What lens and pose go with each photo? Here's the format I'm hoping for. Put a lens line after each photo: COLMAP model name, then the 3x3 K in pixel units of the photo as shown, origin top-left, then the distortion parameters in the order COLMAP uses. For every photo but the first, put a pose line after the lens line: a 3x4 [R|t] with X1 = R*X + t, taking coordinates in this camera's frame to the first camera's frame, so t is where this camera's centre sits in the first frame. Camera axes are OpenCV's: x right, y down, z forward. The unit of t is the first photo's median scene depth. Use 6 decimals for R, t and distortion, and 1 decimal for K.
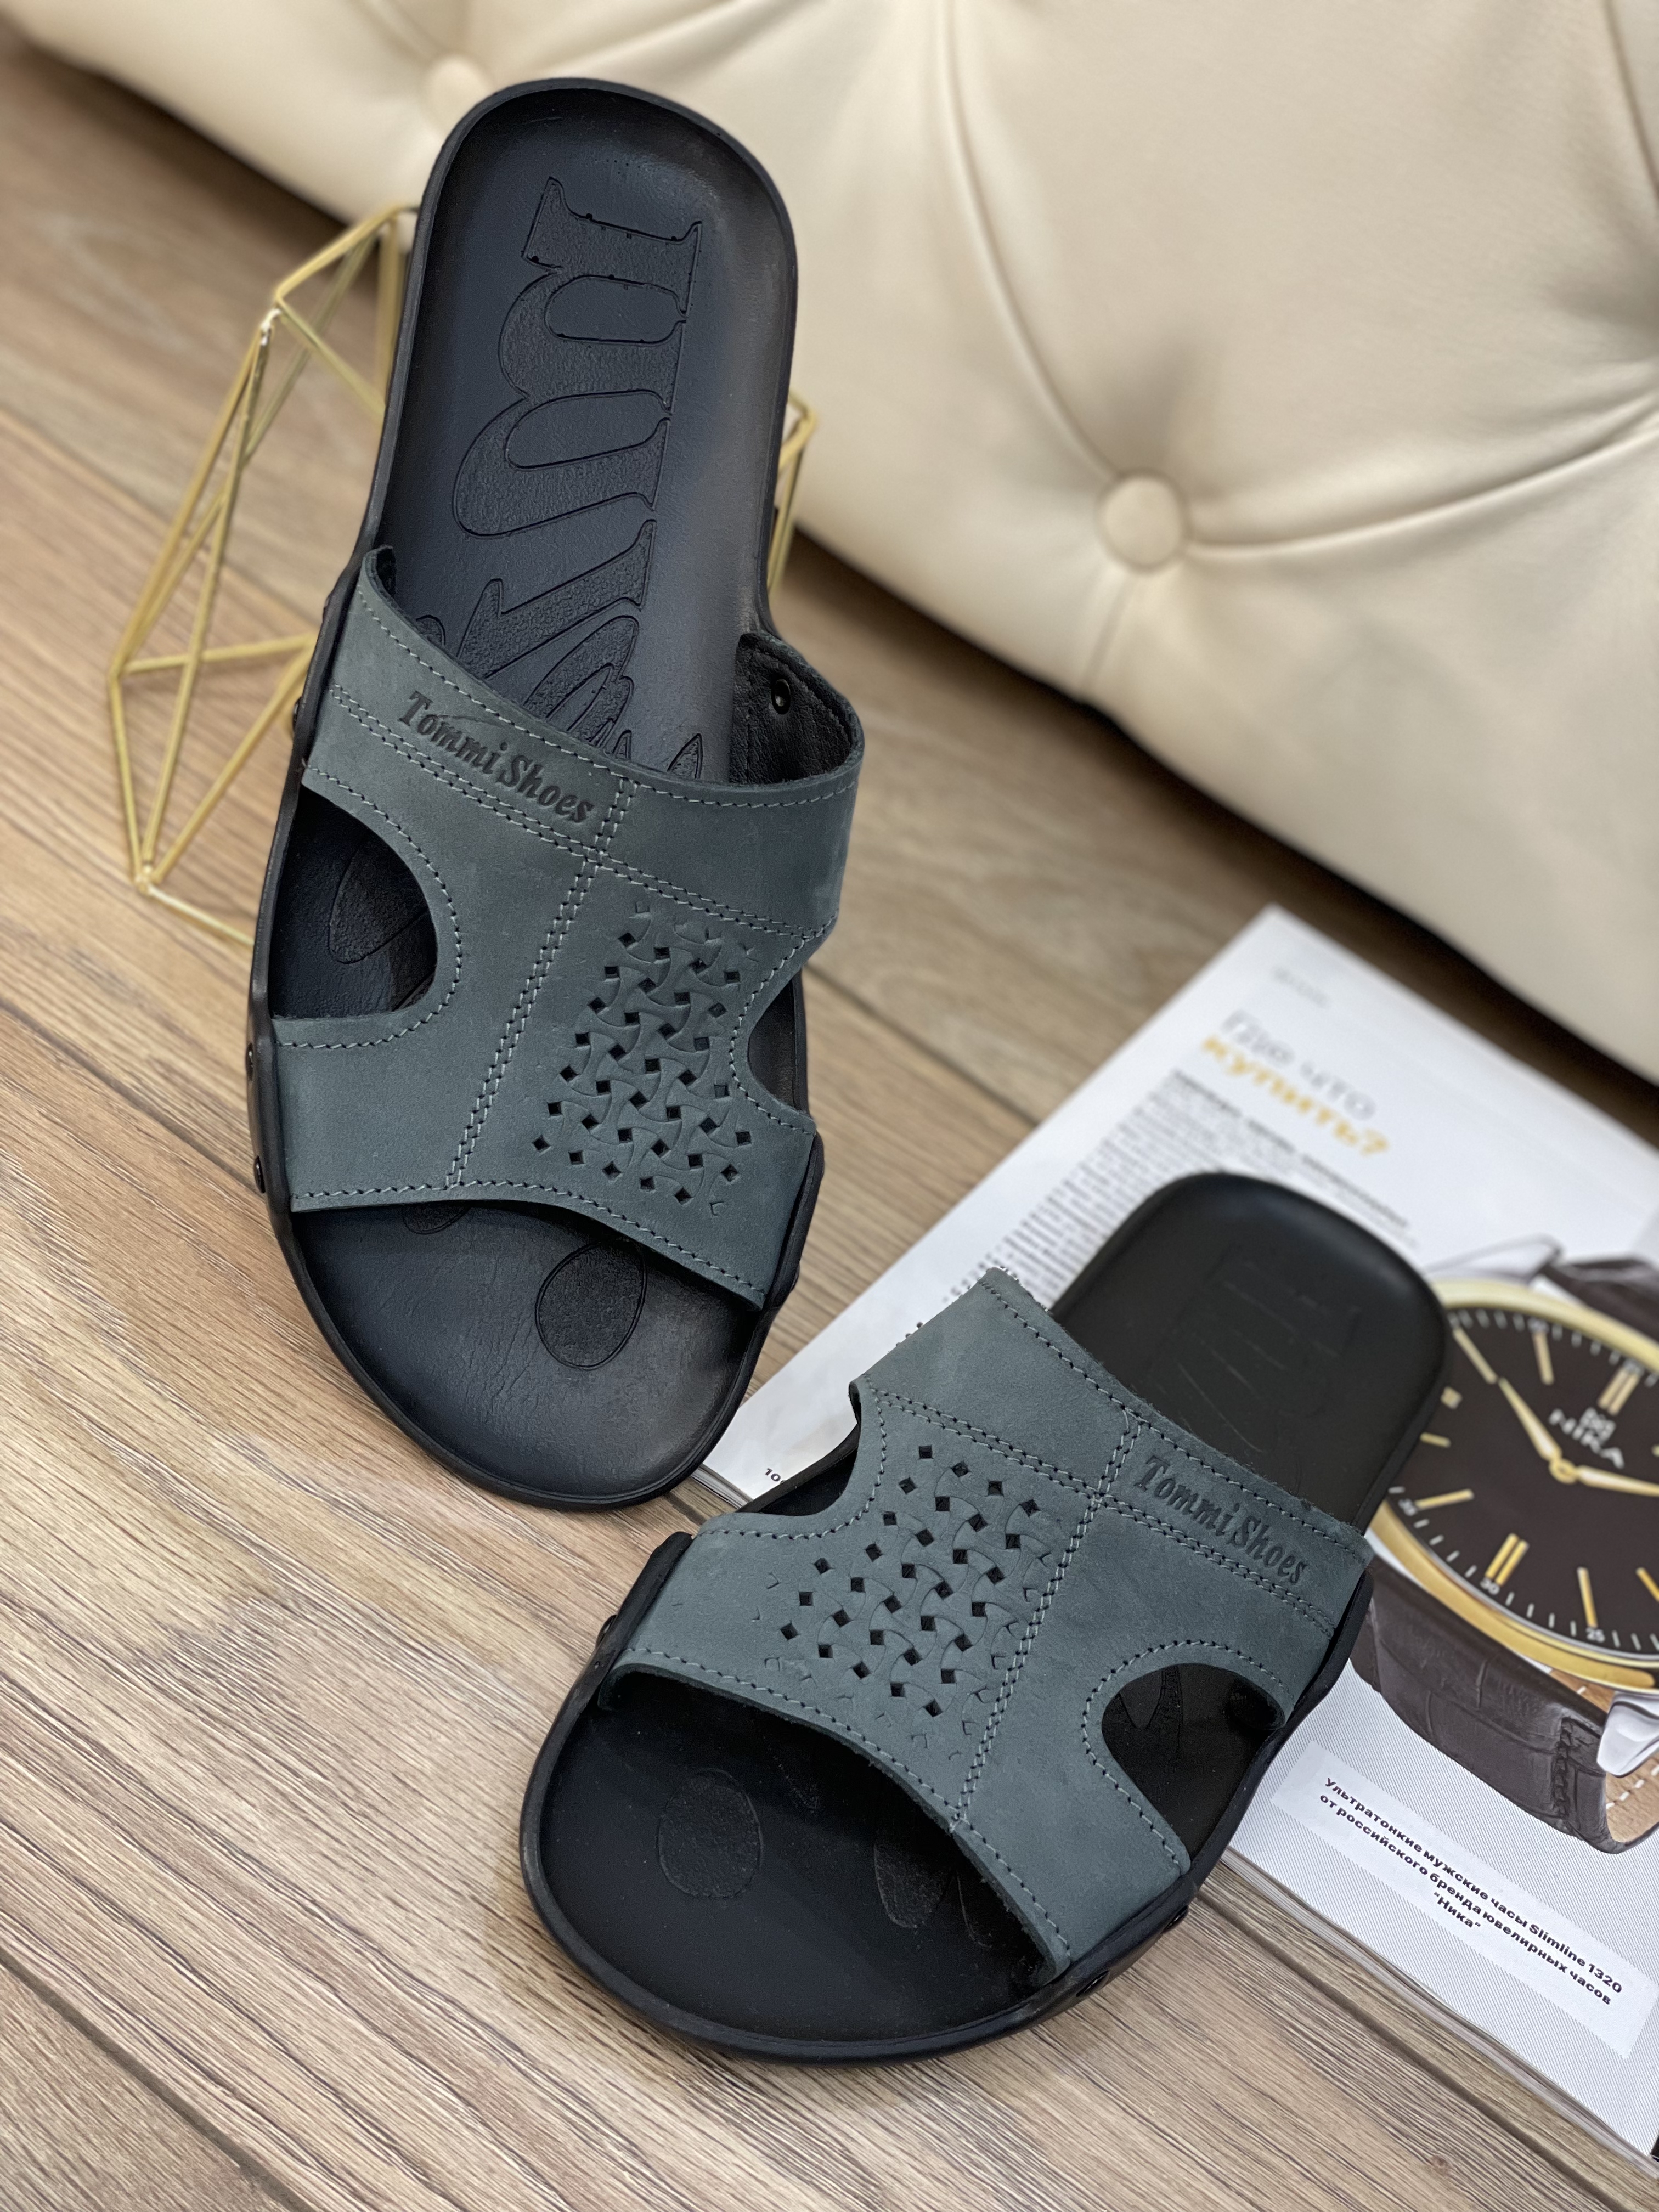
lens RADIAL K [[3277.9, 0, 829.1], [0, 3277.9, 1116.6], [0, 0, 1]] dist [0.053883, 0.000000]
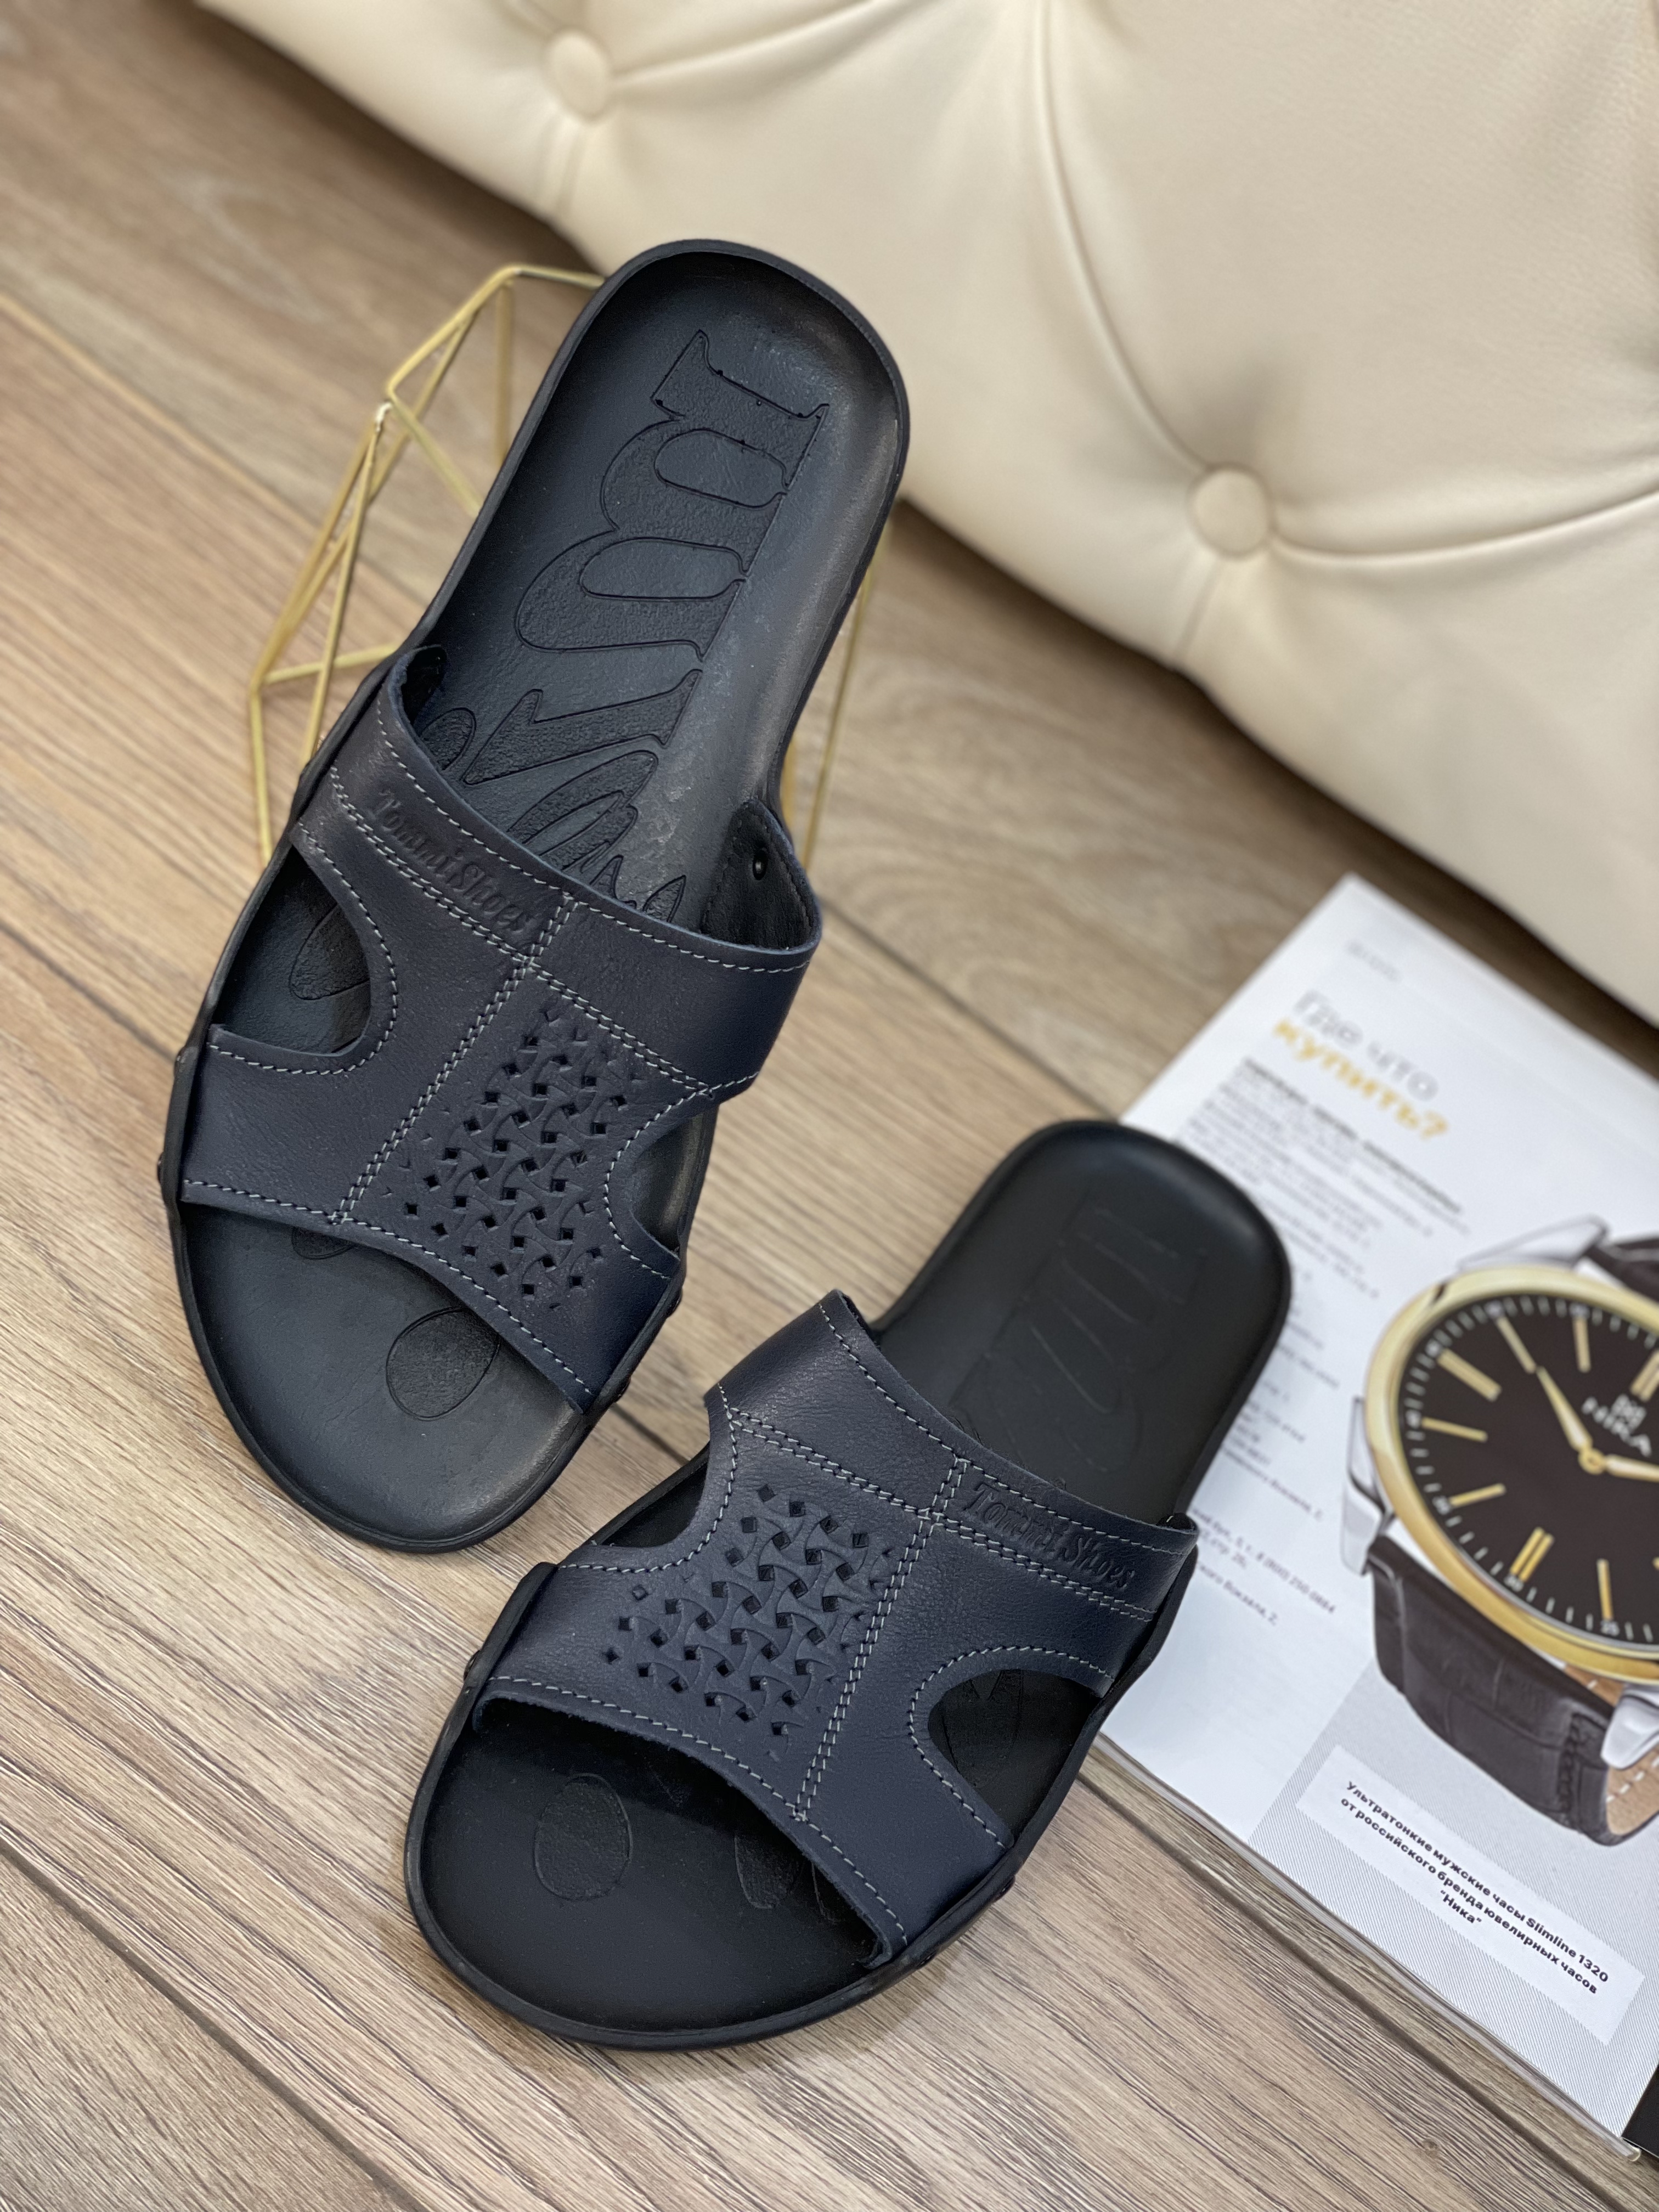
lens RADIAL K [[3277.9, 0, 840.5], [0, 3277.9, 1094.4], [0, 0, 1]] dist [0.053883, 0.000000]
pose [[0.998681, 0.007476, -0.050806, 0.033300], [-0.001305, 0.992722, 0.120421, -0.156905], [0.051337, -0.120196, 0.991422, -0.079818]]
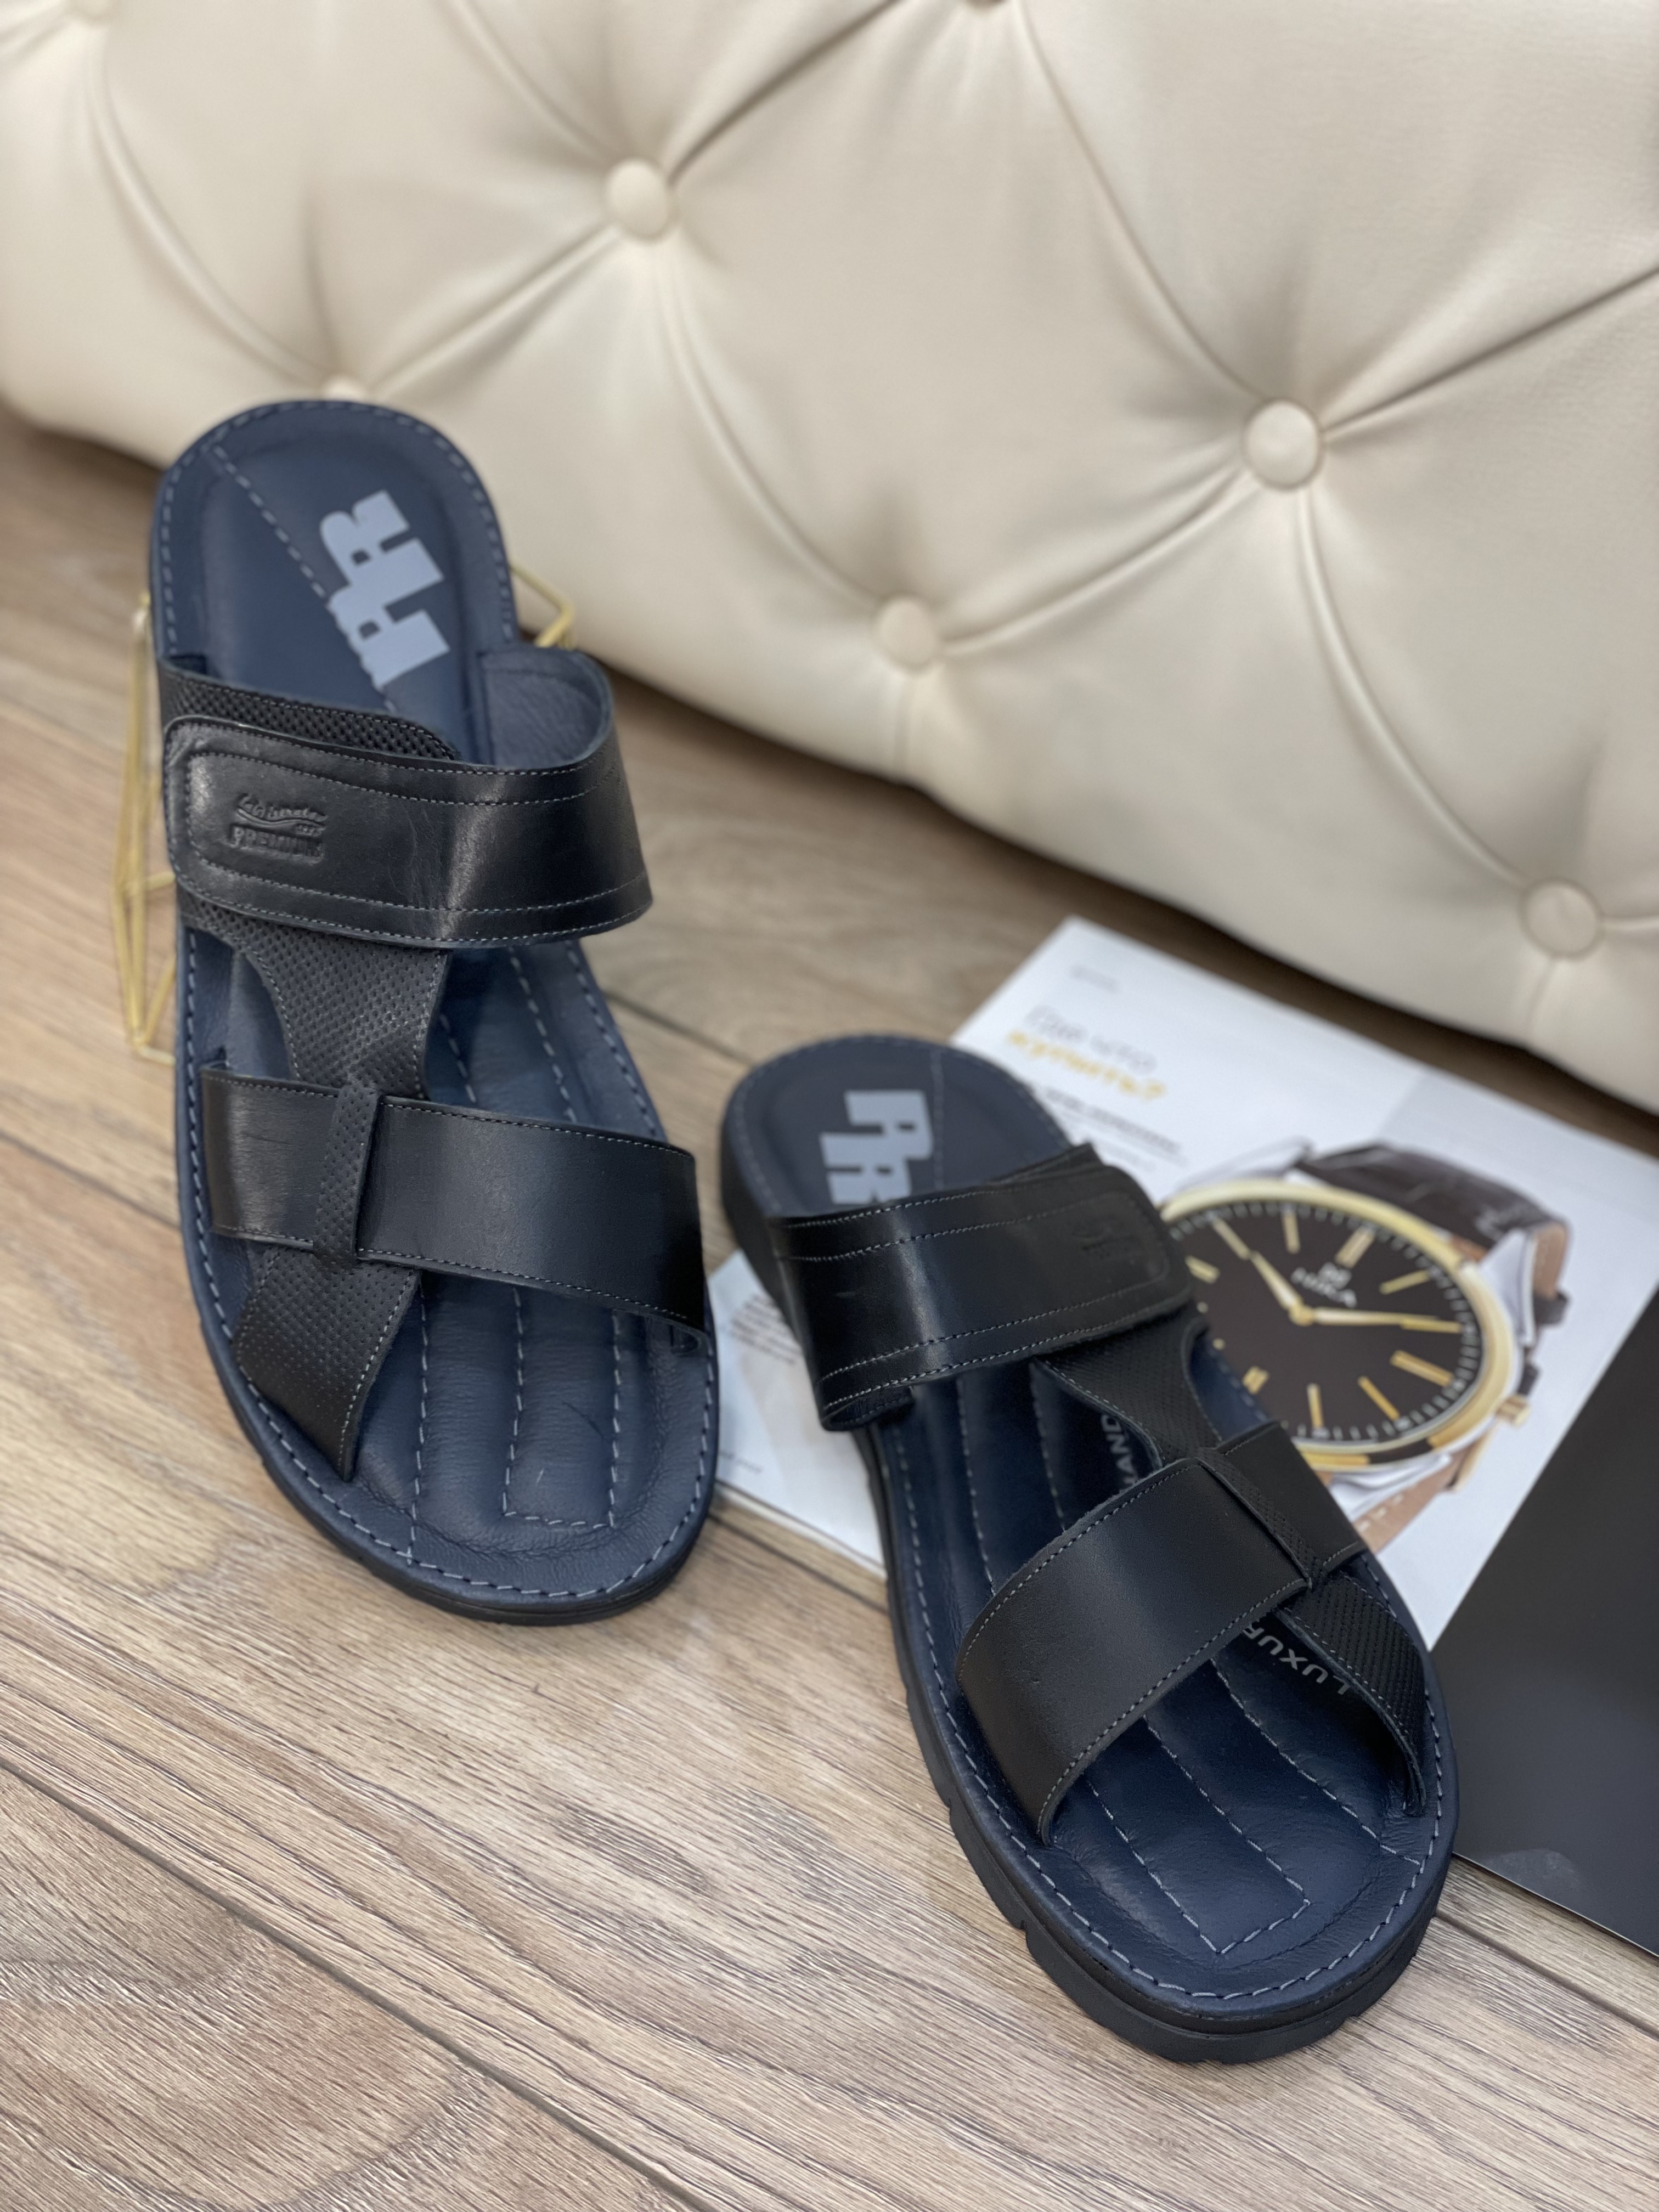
lens RADIAL K [[3277.9, 0, 830.7], [0, 3277.9, 1098.4], [0, 0, 1]] dist [0.053883, 0.000000]
pose [[0.977533, -0.173643, -0.119489, 0.235604], [0.167604, 0.984091, -0.058934, 0.078130], [0.127822, 0.037583, 0.991085, -0.297642]]
